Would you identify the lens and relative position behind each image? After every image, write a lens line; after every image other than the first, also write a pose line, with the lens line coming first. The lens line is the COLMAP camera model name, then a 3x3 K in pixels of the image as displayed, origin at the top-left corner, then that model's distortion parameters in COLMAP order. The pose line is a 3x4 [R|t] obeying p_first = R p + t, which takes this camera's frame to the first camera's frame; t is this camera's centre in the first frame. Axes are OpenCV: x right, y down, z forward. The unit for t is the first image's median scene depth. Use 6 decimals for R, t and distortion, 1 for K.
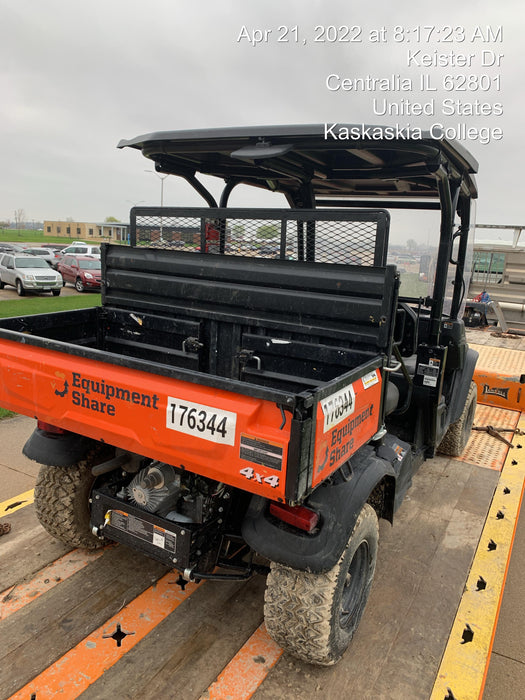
lens RADIAL K [[512.1, 0, 249.1], [0, 512.1, 350.8], [0, 0, 1]] dist [0.005673, 0.000750]
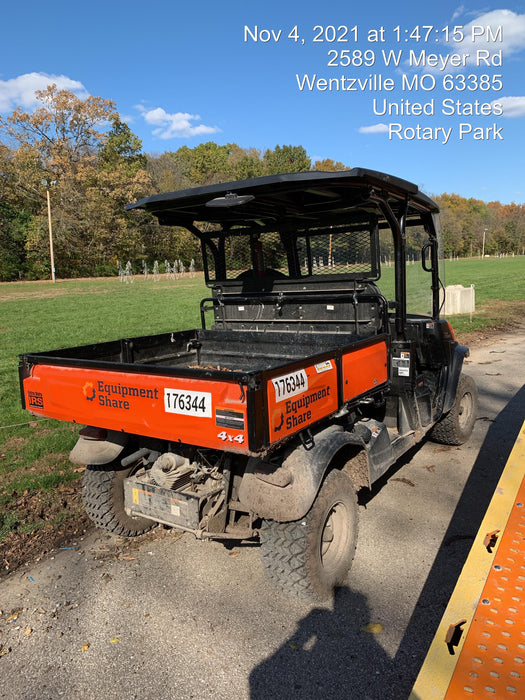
lens RADIAL K [[532.7, 0, 262.5], [0, 532.7, 350.0], [0, 0, 1]] dist [0.033524, -0.003093]
pose [[0.992087, -0.101549, -0.073835, 0.219654], [0.095923, 0.992474, -0.076122, 0.122076], [0.081010, 0.068437, 0.994361, -0.407120]]
